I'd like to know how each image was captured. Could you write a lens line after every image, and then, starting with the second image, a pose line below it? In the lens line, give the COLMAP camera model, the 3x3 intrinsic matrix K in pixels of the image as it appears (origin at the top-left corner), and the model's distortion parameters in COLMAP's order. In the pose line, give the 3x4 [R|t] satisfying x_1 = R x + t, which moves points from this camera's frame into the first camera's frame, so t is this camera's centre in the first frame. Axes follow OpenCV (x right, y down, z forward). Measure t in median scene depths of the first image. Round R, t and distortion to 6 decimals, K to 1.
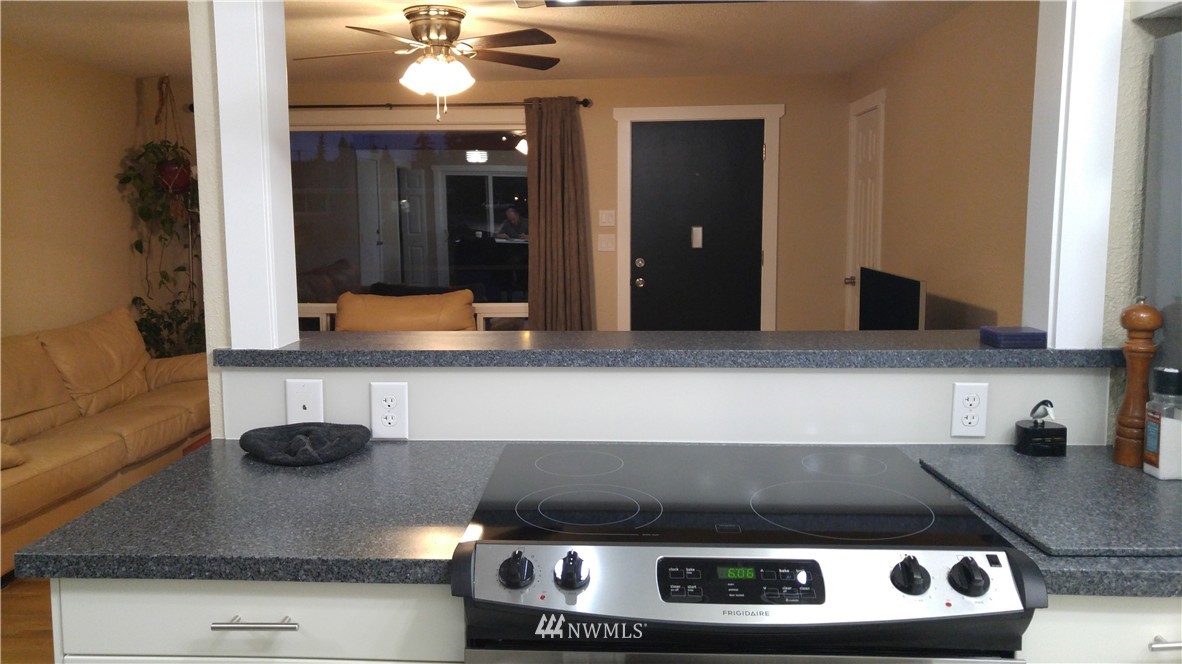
lens RADIAL K [[865.3, 0, 546.7], [0, 865.3, 330.9], [0, 0, 1]] dist [0.061632, -0.003633]
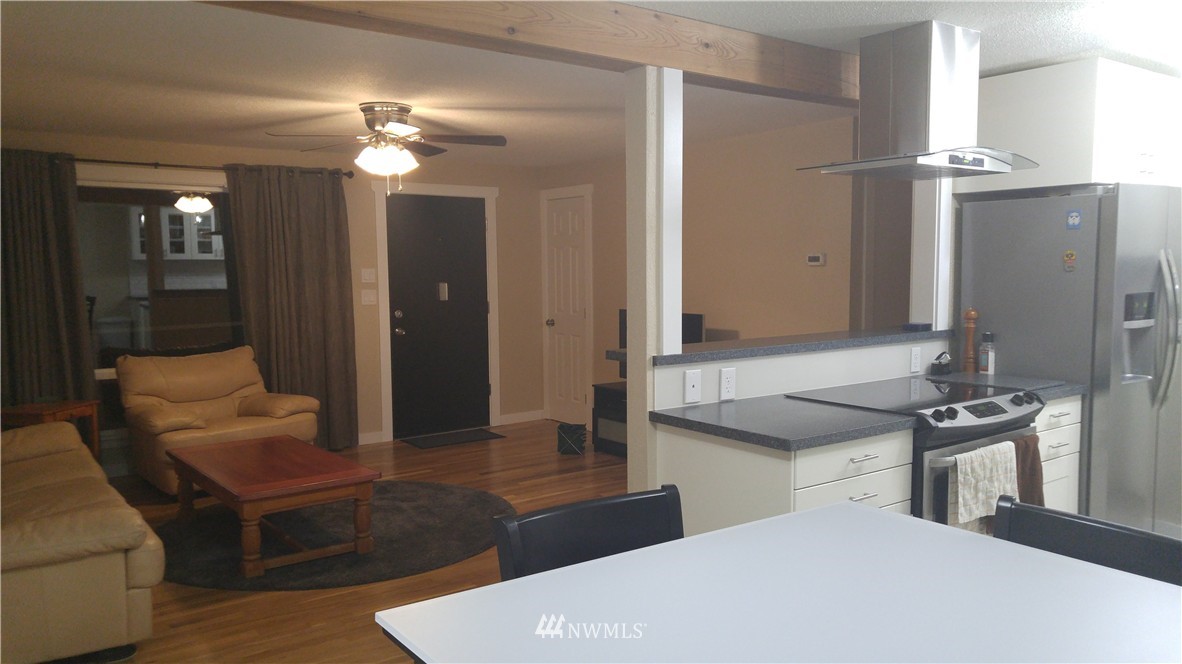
lens RADIAL K [[881.1, 0, 578.6], [0, 881.1, 318.0], [0, 0, 1]] dist [0.069954, -0.122207]
pose [[0.774746, -0.036942, 0.631193, -0.556088], [0.087752, 0.994913, -0.049480, 0.007218], [-0.626154, 0.093723, 0.774046, -0.075196]]
